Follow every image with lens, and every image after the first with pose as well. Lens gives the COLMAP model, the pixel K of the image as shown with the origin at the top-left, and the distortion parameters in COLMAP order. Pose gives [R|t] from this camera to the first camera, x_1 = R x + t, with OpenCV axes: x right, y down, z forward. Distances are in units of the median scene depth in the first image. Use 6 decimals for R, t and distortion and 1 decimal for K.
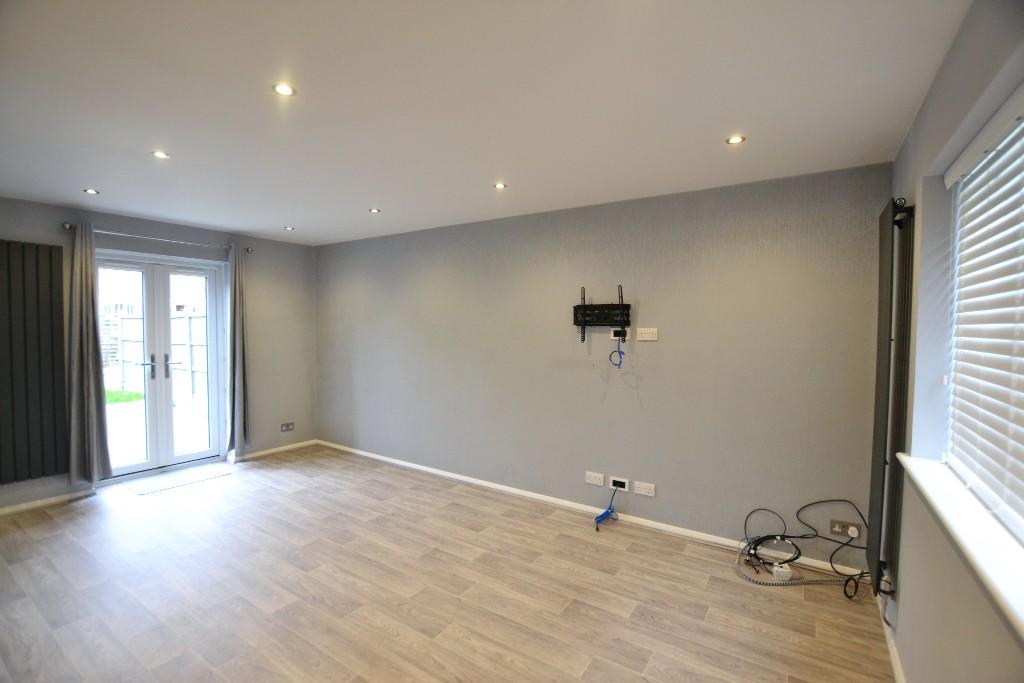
lens RADIAL K [[456.1, 0, 512.3], [0, 456.1, 339.3], [0, 0, 1]] dist [-0.025207, 0.001072]
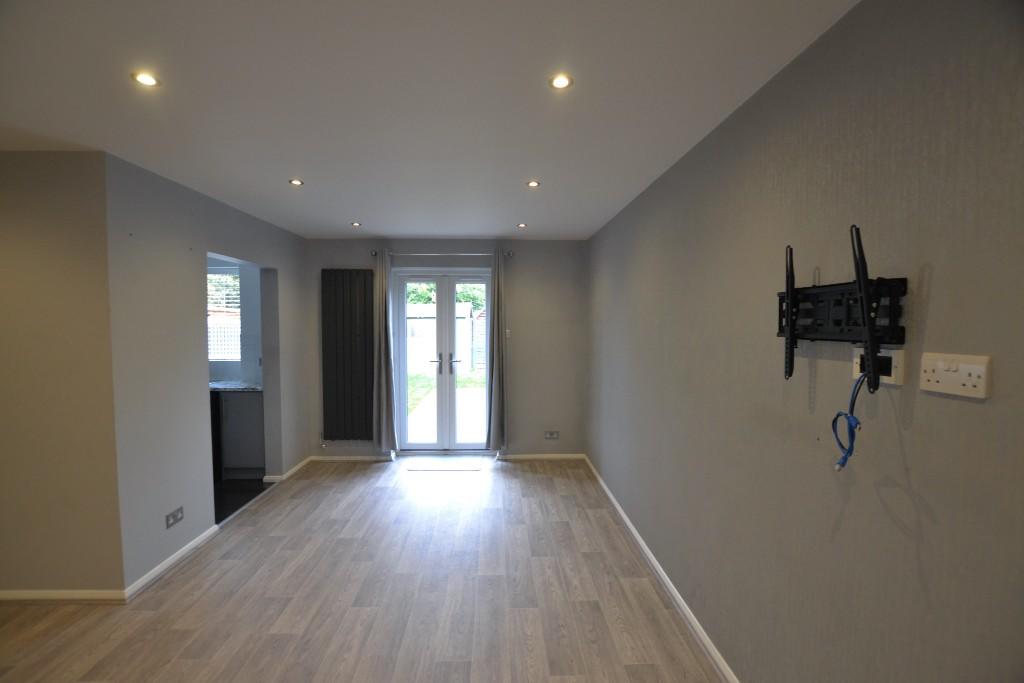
lens RADIAL K [[456.1, 0, 512.5], [0, 456.1, 343.7], [0, 0, 1]] dist [-0.025207, 0.001072]
pose [[0.586023, 0.032450, -0.809645, 0.276047], [-0.021953, 0.999467, 0.024168, -0.024273], [0.809997, 0.003612, 0.586422, 0.451012]]
